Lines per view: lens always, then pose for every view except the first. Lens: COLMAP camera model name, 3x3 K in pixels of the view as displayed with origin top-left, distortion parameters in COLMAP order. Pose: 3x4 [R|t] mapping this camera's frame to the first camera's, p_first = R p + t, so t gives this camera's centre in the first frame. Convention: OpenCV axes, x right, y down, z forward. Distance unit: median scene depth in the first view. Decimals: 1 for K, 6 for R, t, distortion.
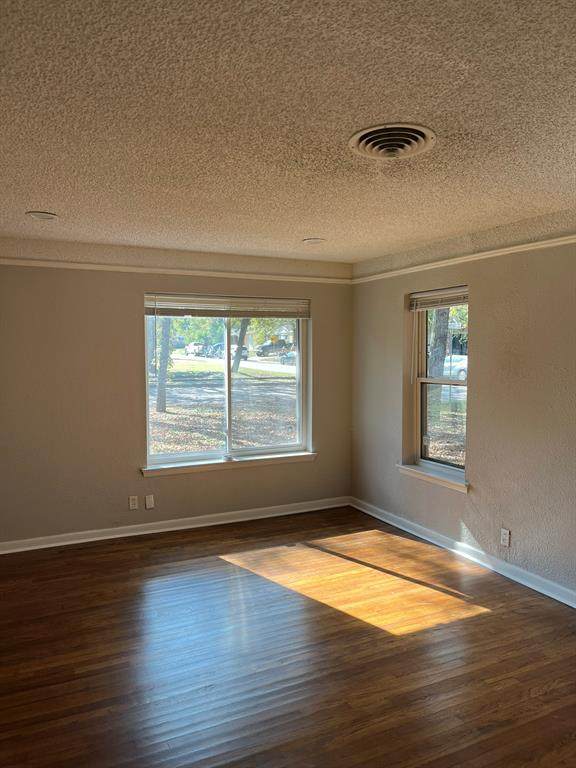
lens RADIAL K [[572.2, 0, 288.0], [0, 572.2, 384.0], [0, 0, 1]] dist [0.070722, -0.094893]
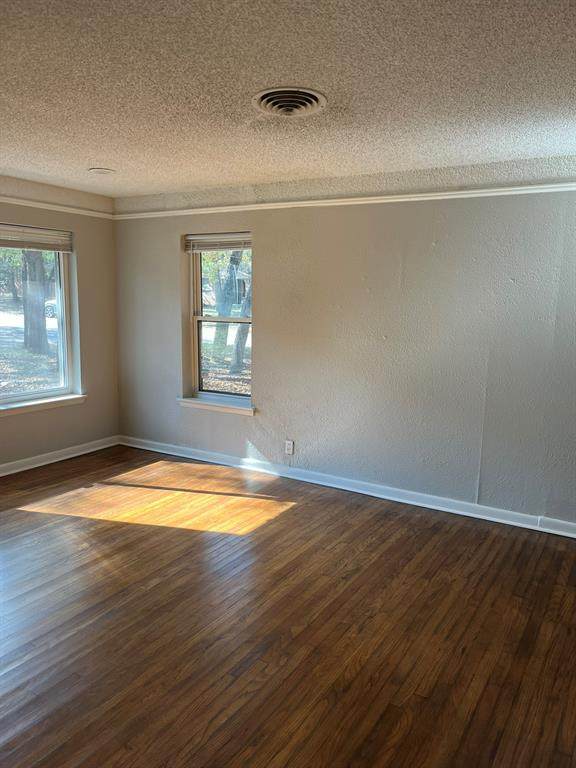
lens RADIAL K [[572.2, 0, 288.0], [0, 572.2, 384.0], [0, 0, 1]] dist [0.070722, -0.094893]
pose [[0.845776, -0.063236, 0.529777, -0.232756], [0.010923, 0.994795, 0.101305, 0.009657], [-0.533426, -0.079895, 0.842065, -0.002638]]
